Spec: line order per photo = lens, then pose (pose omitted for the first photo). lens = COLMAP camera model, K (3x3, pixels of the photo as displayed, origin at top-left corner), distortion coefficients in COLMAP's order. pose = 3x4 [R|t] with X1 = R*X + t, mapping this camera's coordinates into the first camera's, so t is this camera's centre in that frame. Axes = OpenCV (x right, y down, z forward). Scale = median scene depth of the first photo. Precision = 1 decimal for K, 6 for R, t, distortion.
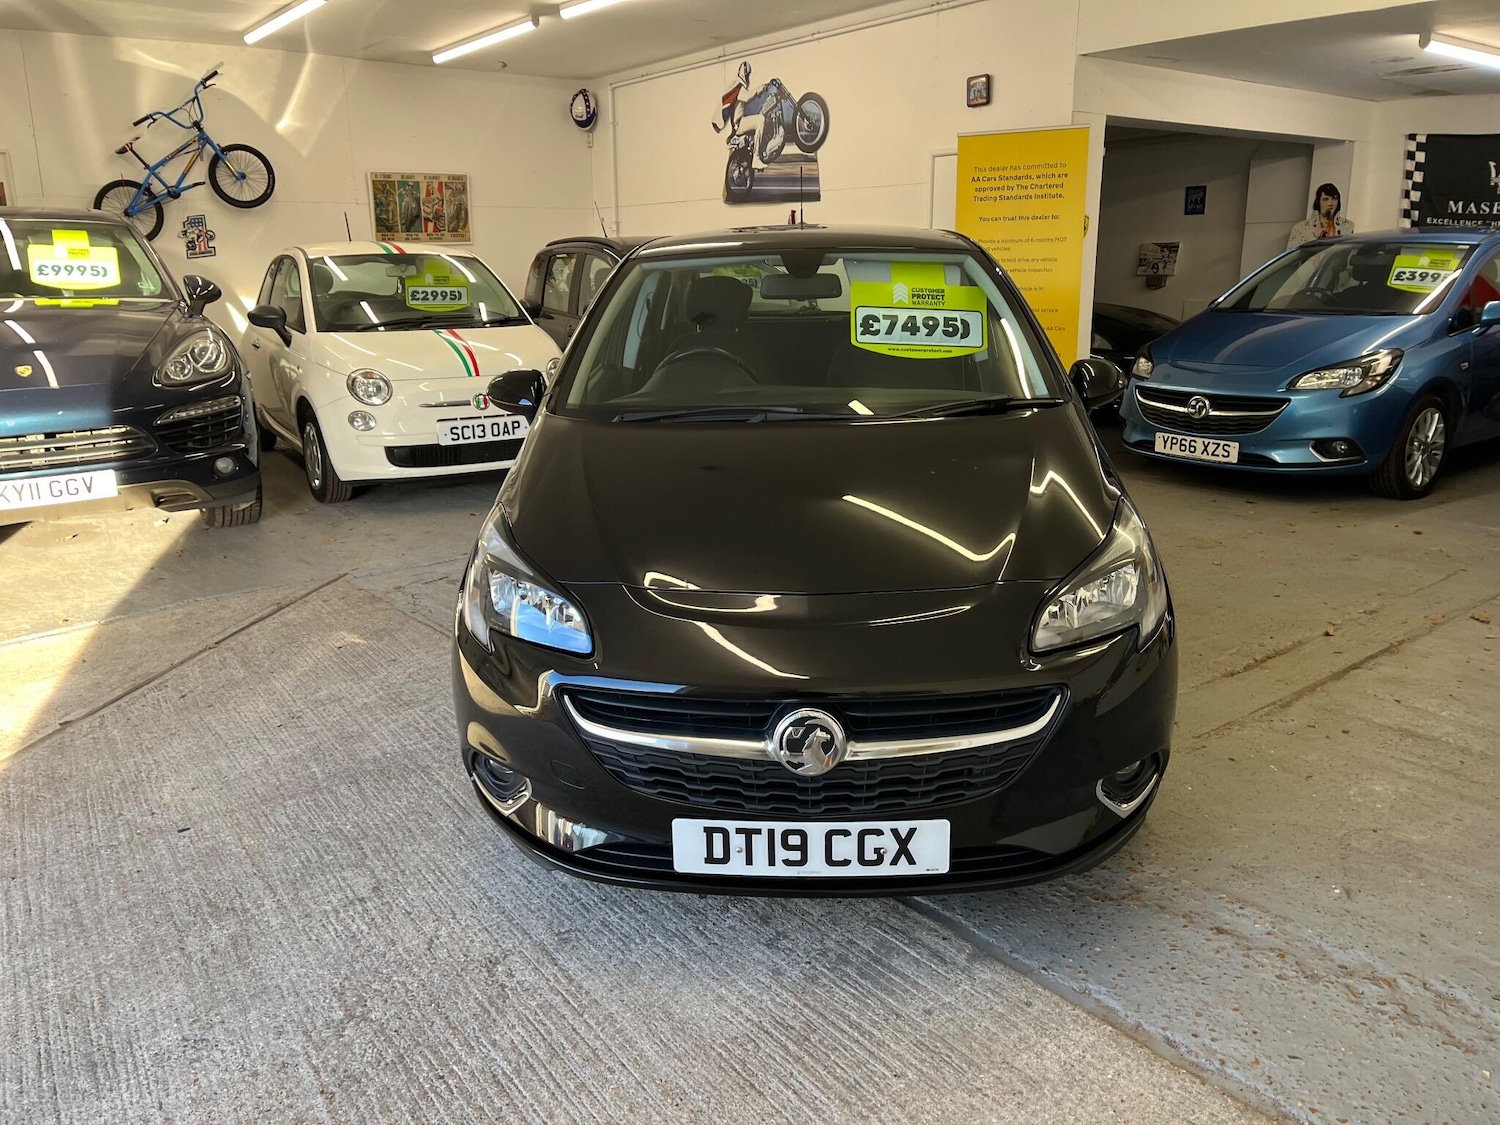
lens RADIAL K [[1132.5, 0, 743.8], [0, 1132.5, 552.0], [0, 0, 1]] dist [0.073687, -0.099346]
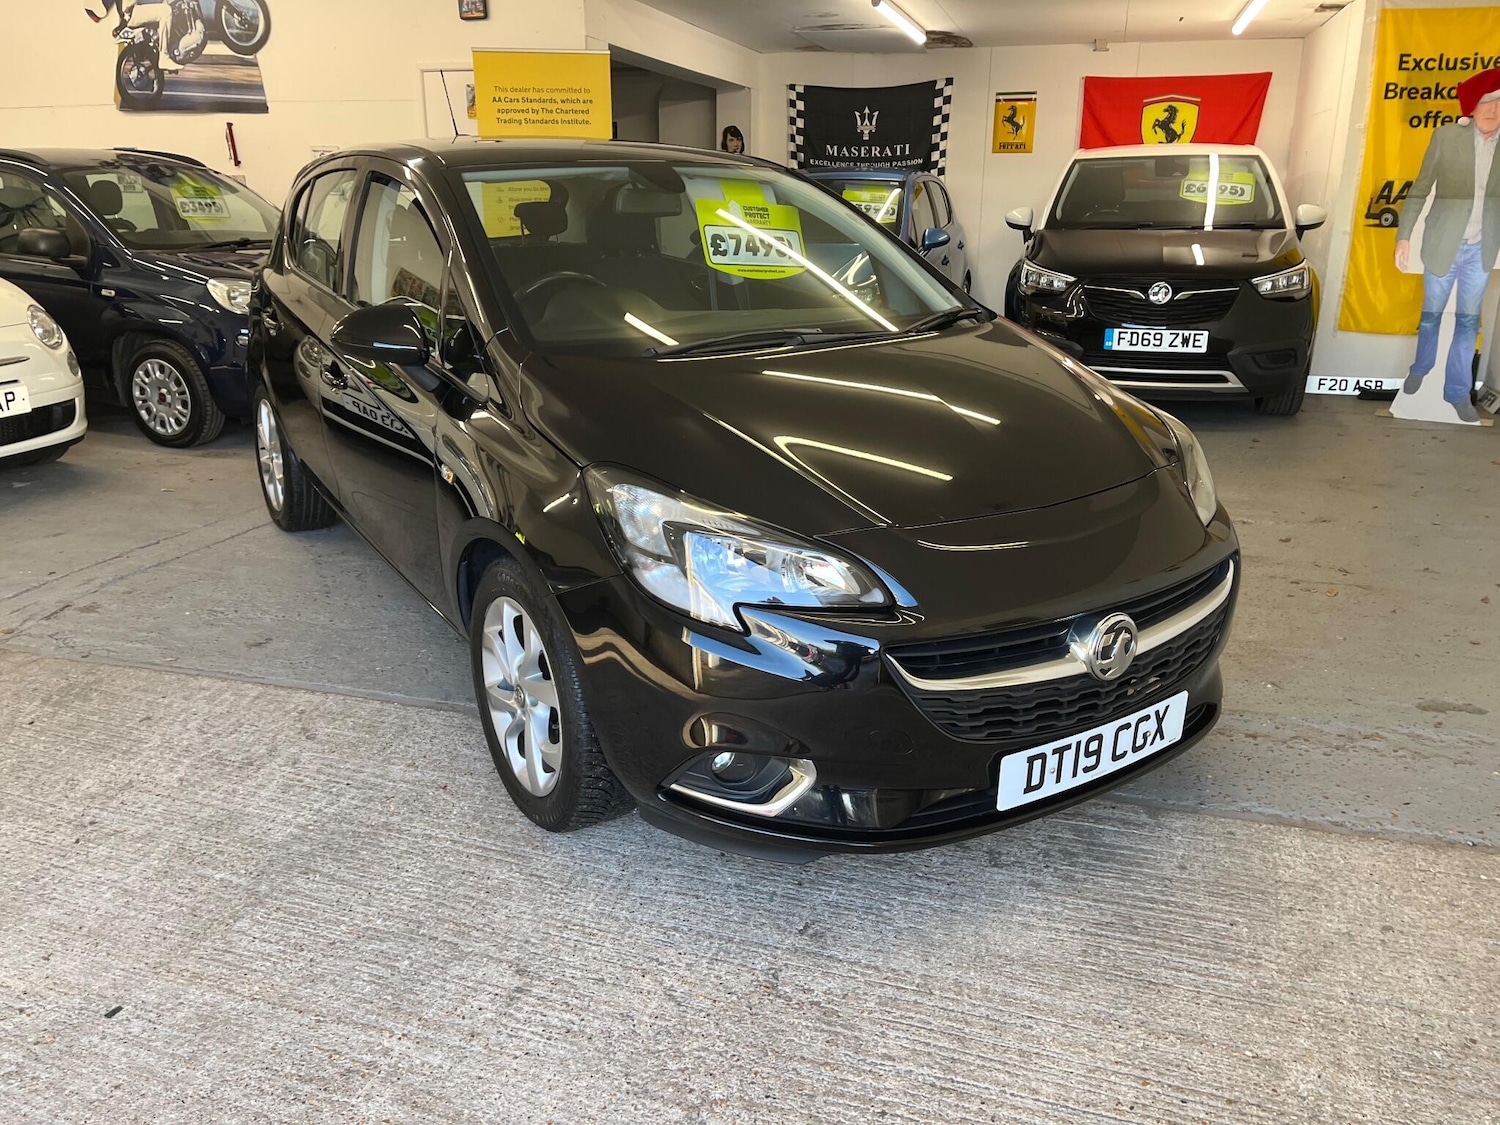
lens RADIAL K [[1132.5, 0, 748.9], [0, 1132.5, 551.1], [0, 0, 1]] dist [0.073687, -0.099346]
pose [[0.811428, -0.161832, 0.561600, -0.319250], [0.133568, 0.986818, 0.091378, -0.021929], [-0.568985, 0.000866, 0.822347, 0.145316]]
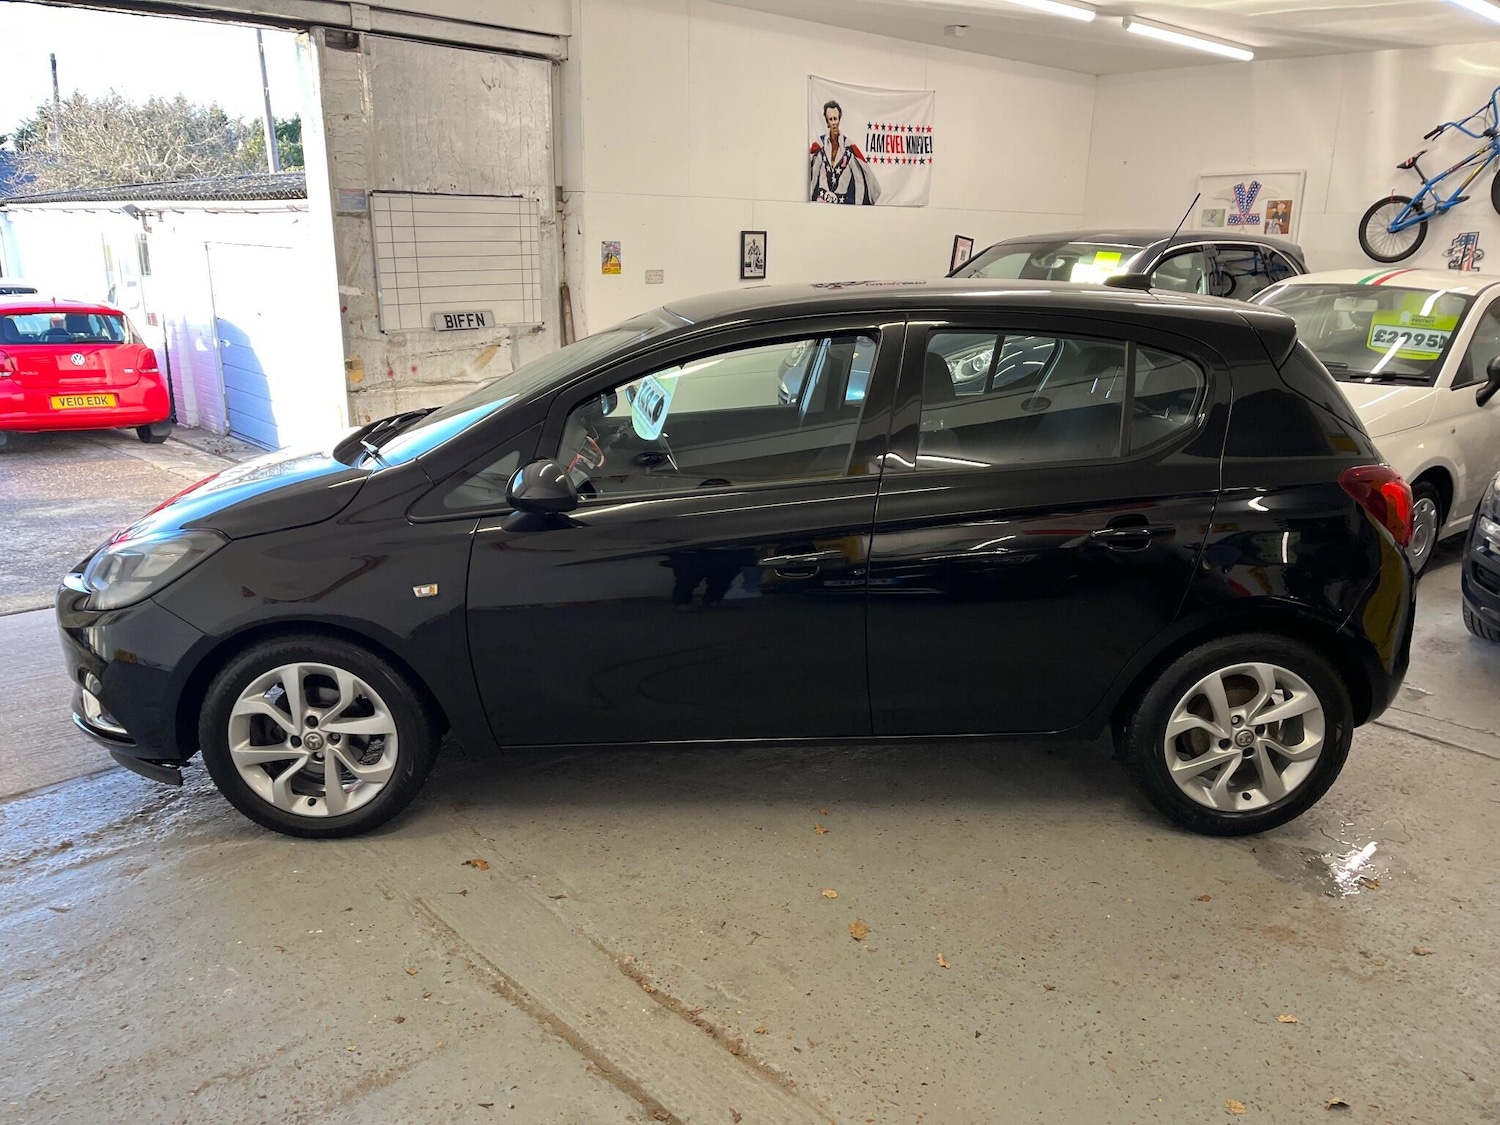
lens RADIAL K [[1132.5, 0, 744.8], [0, 1132.5, 567.0], [0, 0, 1]] dist [0.073687, -0.099346]
pose [[0.089916, 0.289260, -0.953018, 0.774590], [-0.270529, 0.928011, 0.256146, -0.236098], [0.958504, 0.234787, 0.161696, 0.692239]]
